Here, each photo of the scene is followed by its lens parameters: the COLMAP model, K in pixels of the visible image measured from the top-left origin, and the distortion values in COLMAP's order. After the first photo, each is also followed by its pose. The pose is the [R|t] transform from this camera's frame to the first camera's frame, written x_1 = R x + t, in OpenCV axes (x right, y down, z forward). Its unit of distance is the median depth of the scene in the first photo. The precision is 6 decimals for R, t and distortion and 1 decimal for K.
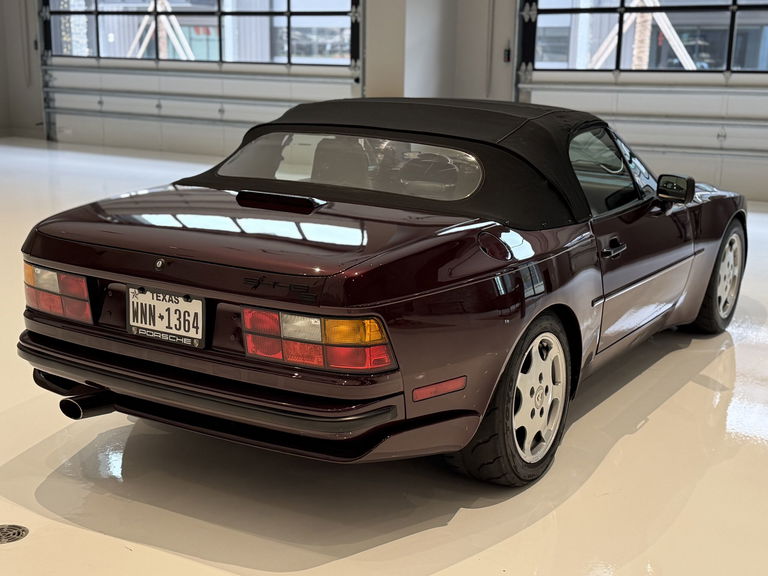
lens RADIAL K [[1048.9, 0, 384.0], [0, 1048.9, 288.0], [0, 0, 1]] dist [0.210443, -0.538250]
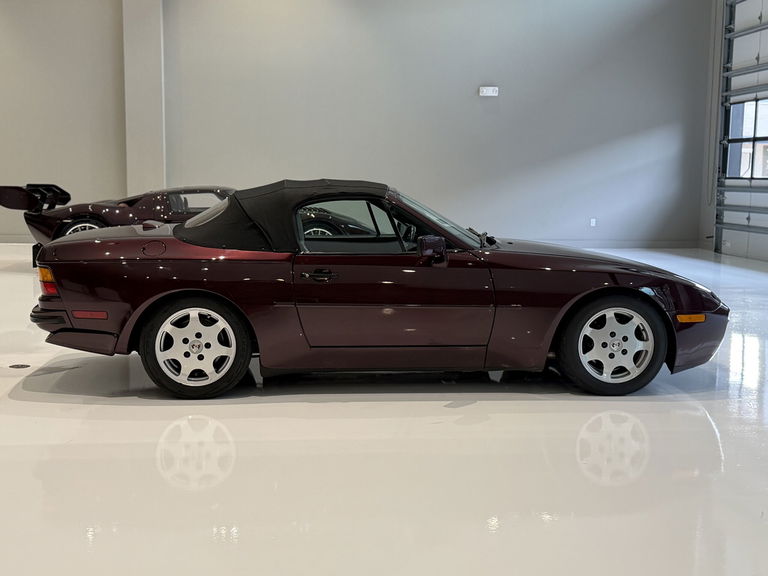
lens RADIAL K [[1048.9, 0, 384.0], [0, 1048.9, 288.0], [0, 0, 1]] dist [0.210443, -0.538250]
pose [[0.611317, 0.079905, -0.787341, 1.246997], [-0.178097, 0.983260, -0.038493, 0.018297], [0.771085, 0.163755, 0.615315, 0.147825]]
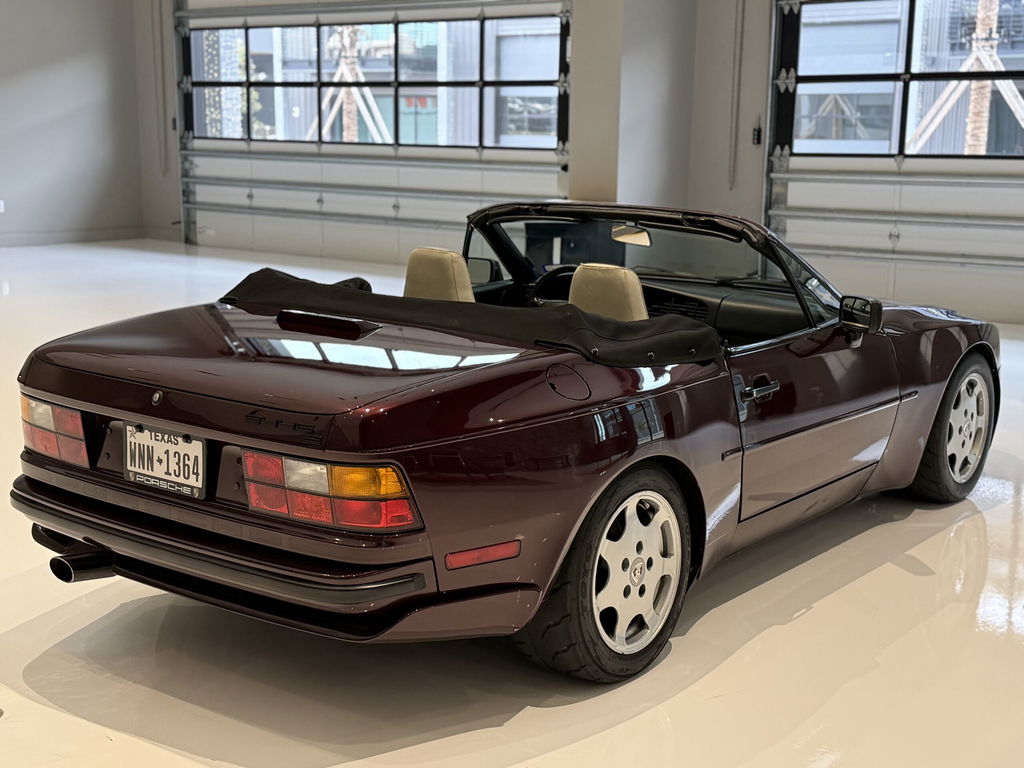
lens RADIAL K [[1401.4, 0, 518.8], [0, 1401.4, 378.5], [0, 0, 1]] dist [0.193828, -0.485863]
pose [[0.995055, 0.015189, -0.098153, 0.123055], [-0.019346, 0.998949, -0.041542, 0.002390], [0.097419, 0.043235, 0.994304, -0.059604]]
